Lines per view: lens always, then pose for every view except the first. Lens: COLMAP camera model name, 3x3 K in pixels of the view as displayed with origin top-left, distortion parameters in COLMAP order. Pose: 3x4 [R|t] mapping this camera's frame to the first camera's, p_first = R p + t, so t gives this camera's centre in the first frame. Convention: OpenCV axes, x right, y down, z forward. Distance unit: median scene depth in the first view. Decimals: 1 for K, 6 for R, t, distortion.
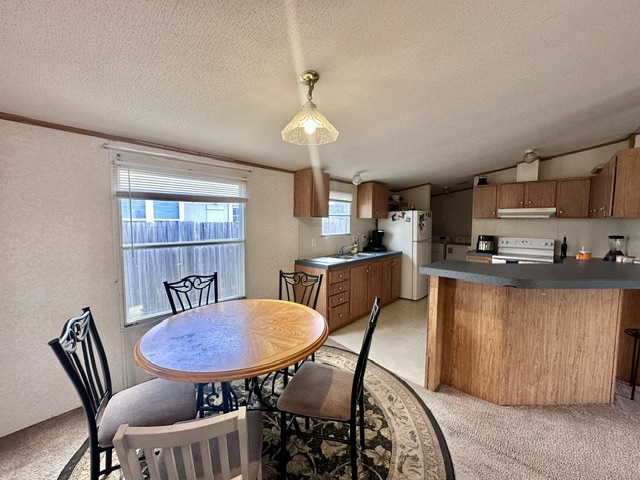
lens RADIAL K [[254.8, 0, 321.1], [0, 254.8, 240.5], [0, 0, 1]] dist [-0.001999, -0.000253]
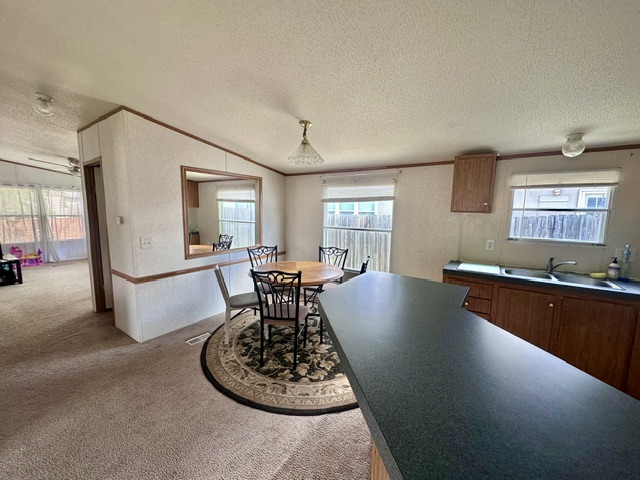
lens RADIAL K [[254.8, 0, 321.1], [0, 254.8, 240.5], [0, 0, 1]] dist [-0.001999, -0.000253]
pose [[0.149738, 0.105752, -0.983054, 1.178793], [-0.097826, 0.990970, 0.091703, -0.049006], [0.983874, 0.082437, 0.158731, 0.667861]]
